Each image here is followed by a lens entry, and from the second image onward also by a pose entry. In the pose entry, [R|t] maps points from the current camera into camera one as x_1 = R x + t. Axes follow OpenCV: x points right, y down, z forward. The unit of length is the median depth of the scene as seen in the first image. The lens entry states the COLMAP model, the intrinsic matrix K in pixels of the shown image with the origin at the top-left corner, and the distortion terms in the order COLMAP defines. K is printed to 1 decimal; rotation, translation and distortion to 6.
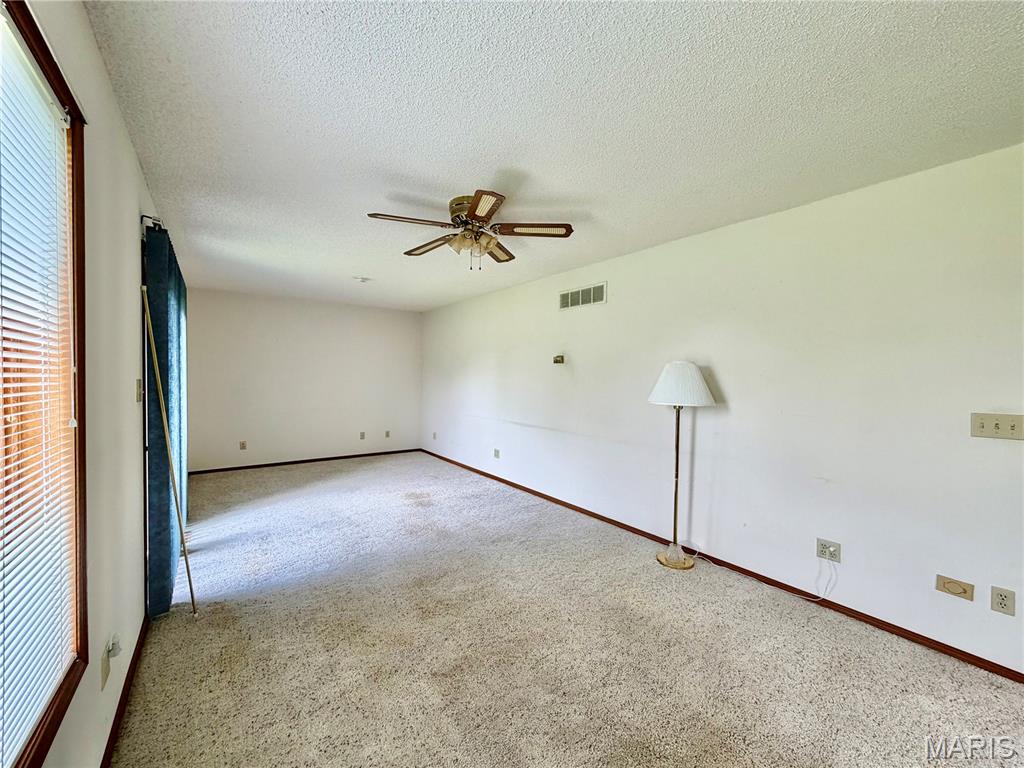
lens RADIAL K [[406.3, 0, 511.6], [0, 406.3, 386.0], [0, 0, 1]] dist [0.000805, -0.000432]
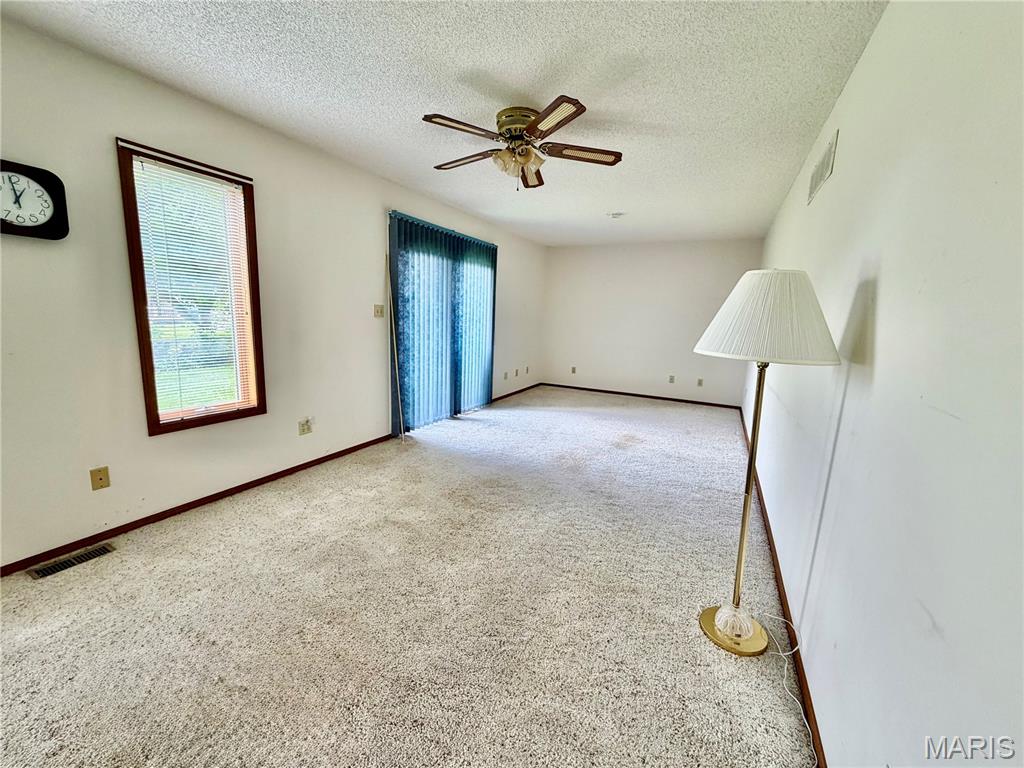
lens RADIAL K [[406.3, 0, 511.6], [0, 406.3, 386.0], [0, 0, 1]] dist [0.000805, -0.000432]
pose [[0.453279, 0.162839, -0.876368, 0.572954], [-0.055360, 0.986416, 0.154654, 0.015008], [0.889648, -0.021585, 0.456137, 0.379765]]
